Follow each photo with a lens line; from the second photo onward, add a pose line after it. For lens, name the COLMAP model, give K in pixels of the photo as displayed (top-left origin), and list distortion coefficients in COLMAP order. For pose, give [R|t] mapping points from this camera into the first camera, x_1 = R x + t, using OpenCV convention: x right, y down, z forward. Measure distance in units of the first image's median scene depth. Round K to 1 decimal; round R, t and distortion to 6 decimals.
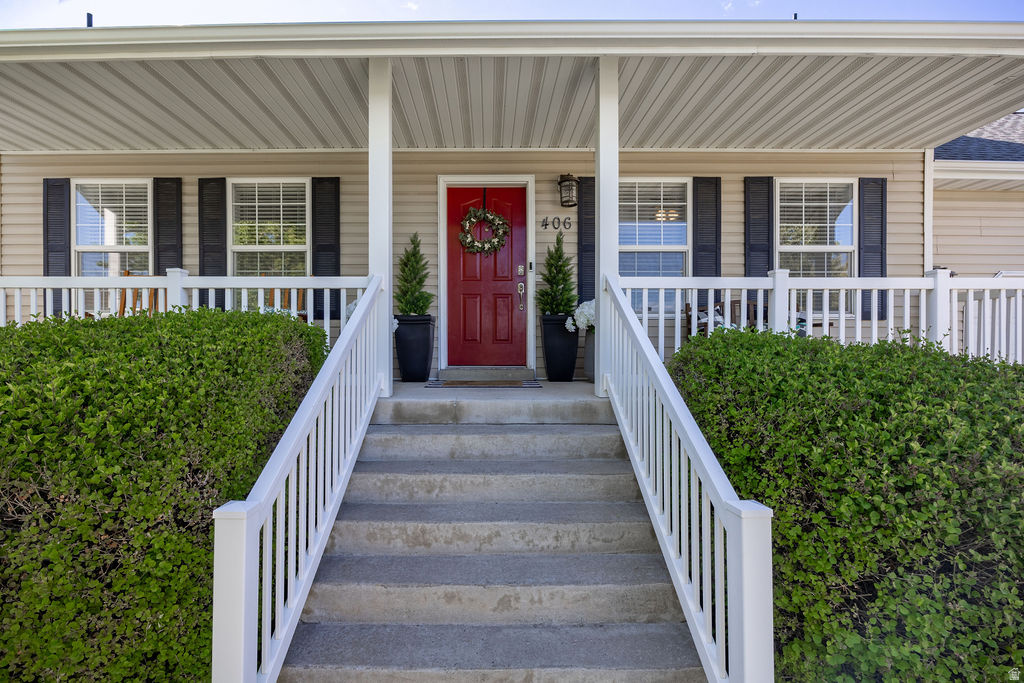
lens RADIAL K [[459.5, 0, 524.3], [0, 459.5, 345.0], [0, 0, 1]] dist [-0.002989, -0.000120]
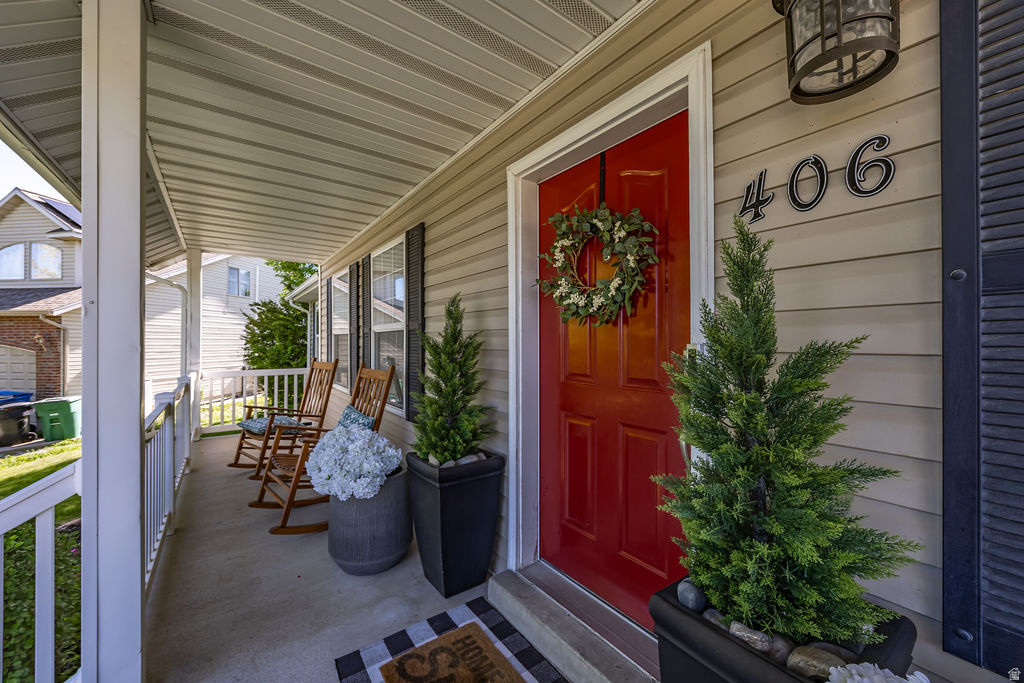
lens RADIAL K [[390.8, 0, 503.0], [0, 390.8, 341.9], [0, 0, 1]] dist [0.001306, 0.000114]
pose [[0.585163, -0.002237, -0.810912, 0.141964], [0.000344, 0.999997, -0.002511, -0.183545], [0.810915, 0.001191, 0.585162, 0.756156]]
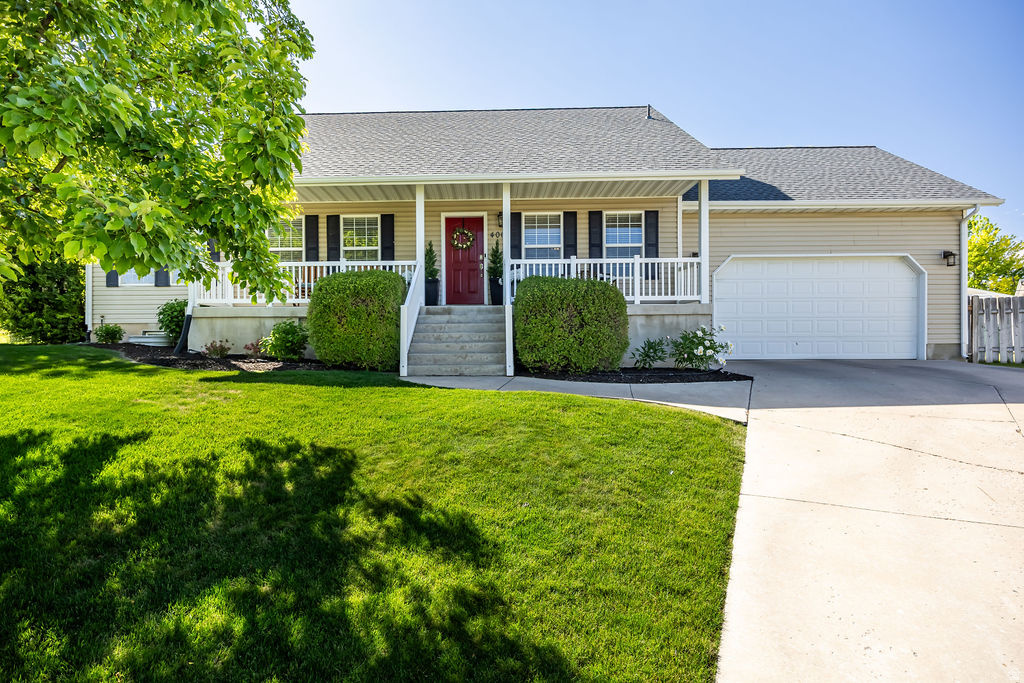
lens RADIAL K [[530.5, 0, 512.0], [0, 530.5, 341.5], [0, 0, 1]] dist [-0.013203, -0.000325]
pose [[0.999302, -0.005538, -0.036945, 0.219780], [0.005241, 0.999953, -0.008126, 0.237023], [0.036988, 0.007926, 0.999284, -1.383595]]
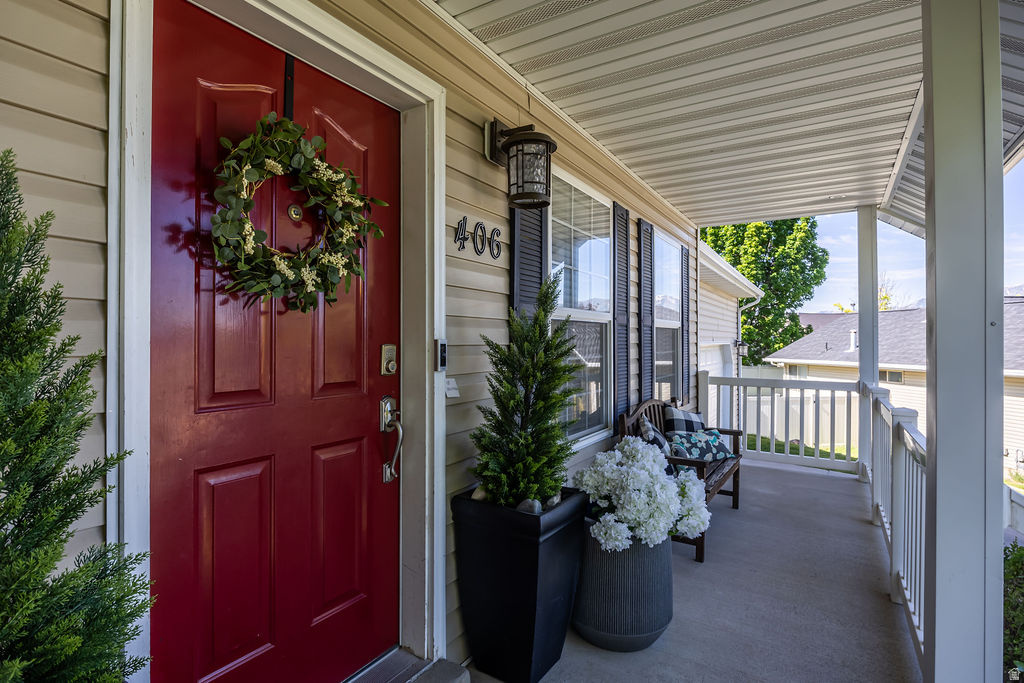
lens RADIAL K [[530.5, 0, 512.0], [0, 530.5, 341.5], [0, 0, 1]] dist [-0.013203, -0.000325]
pose [[0.518522, 0.001584, 0.855063, -0.287088], [0.004312, 0.999981, -0.004468, -0.179968], [-0.855054, 0.006003, 0.518505, 0.755384]]
